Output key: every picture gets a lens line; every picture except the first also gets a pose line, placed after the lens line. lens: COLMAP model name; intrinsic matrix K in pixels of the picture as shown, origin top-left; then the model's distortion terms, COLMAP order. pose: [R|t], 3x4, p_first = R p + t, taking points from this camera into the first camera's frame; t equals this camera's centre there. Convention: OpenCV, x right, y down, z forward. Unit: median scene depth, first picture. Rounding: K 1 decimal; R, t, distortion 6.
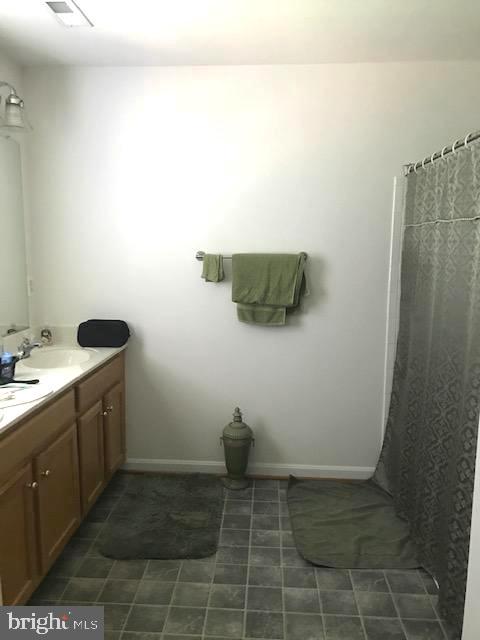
lens RADIAL K [[528.9, 0, 238.8], [0, 528.9, 320.9], [0, 0, 1]] dist [0.010898, 0.006094]
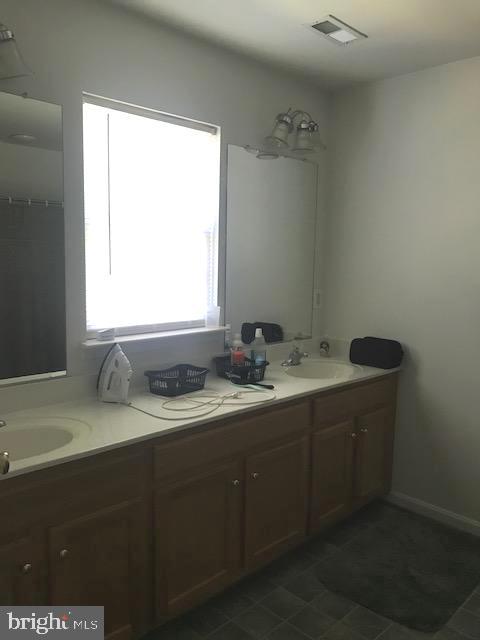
lens RADIAL K [[522.0, 0, 240.1], [0, 522.0, 317.6], [0, 0, 1]] dist [0.003384, -0.010648]
pose [[0.749692, 0.082478, -0.656627, 0.195341], [-0.110095, 0.993921, -0.000853, -0.011848], [0.652565, 0.072931, 0.754215, 0.138245]]
